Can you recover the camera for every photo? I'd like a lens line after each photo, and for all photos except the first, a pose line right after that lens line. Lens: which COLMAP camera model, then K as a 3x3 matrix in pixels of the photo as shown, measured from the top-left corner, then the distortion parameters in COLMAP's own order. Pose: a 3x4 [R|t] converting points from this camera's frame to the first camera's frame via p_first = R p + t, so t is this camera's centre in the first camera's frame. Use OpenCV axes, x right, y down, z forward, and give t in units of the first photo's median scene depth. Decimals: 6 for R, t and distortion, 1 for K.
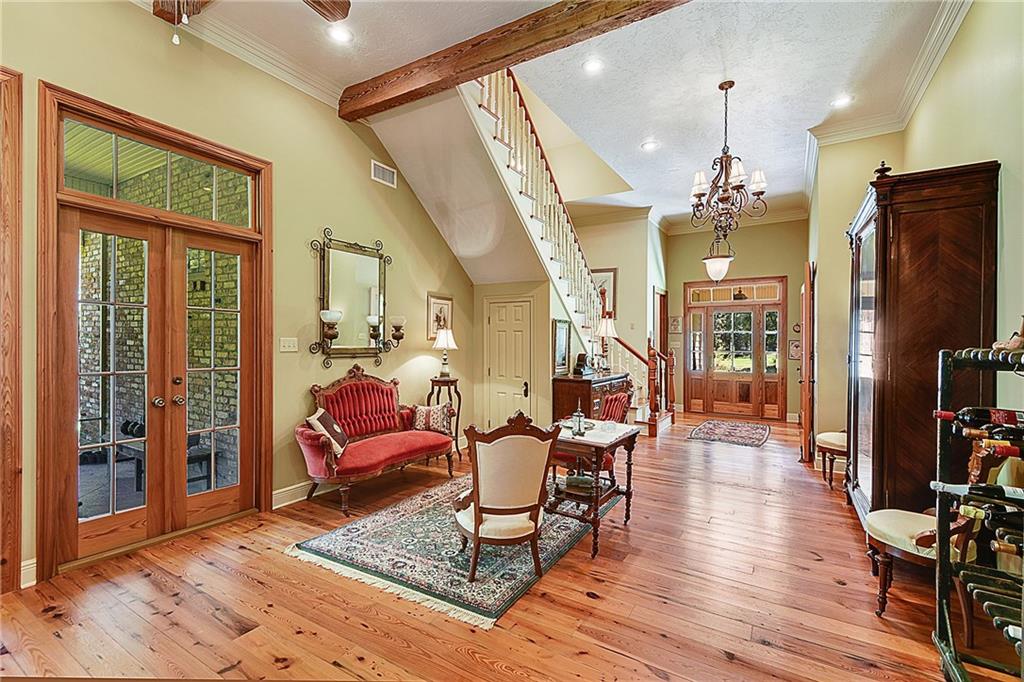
lens RADIAL K [[467.4, 0, 512.1], [0, 467.4, 339.3], [0, 0, 1]] dist [-0.034805, -0.003515]
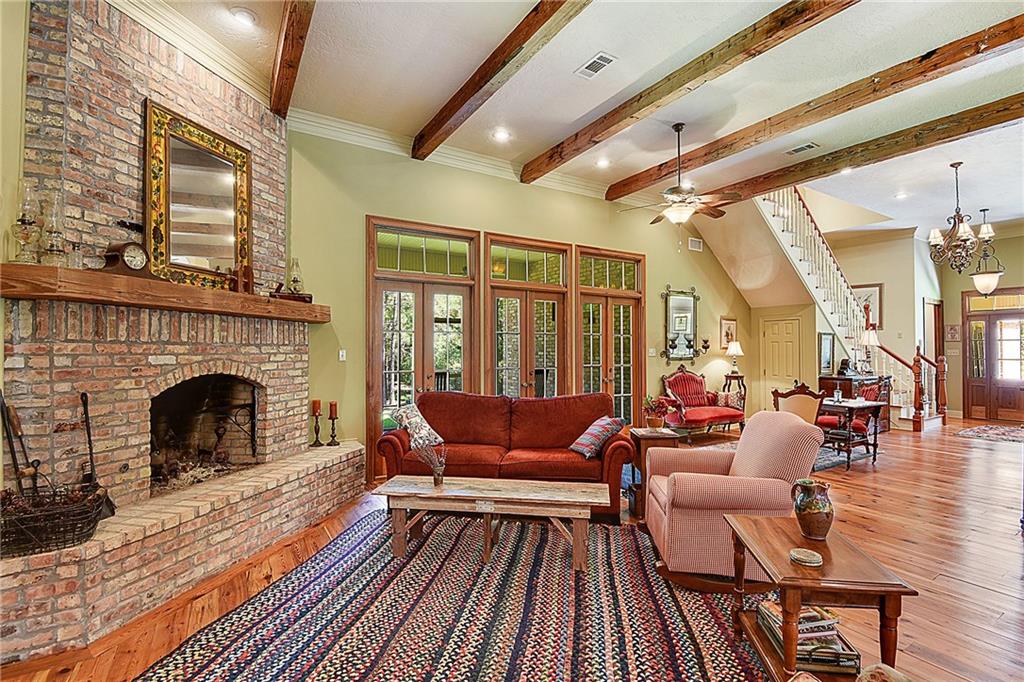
lens RADIAL K [[467.4, 0, 526.3], [0, 467.4, 348.9], [0, 0, 1]] dist [-0.034805, -0.003515]
pose [[0.889880, -0.008103, -0.456122, -0.060168], [0.007234, 0.999967, -0.003653, 0.002072], [0.456136, -0.000049, 0.889910, -0.589797]]
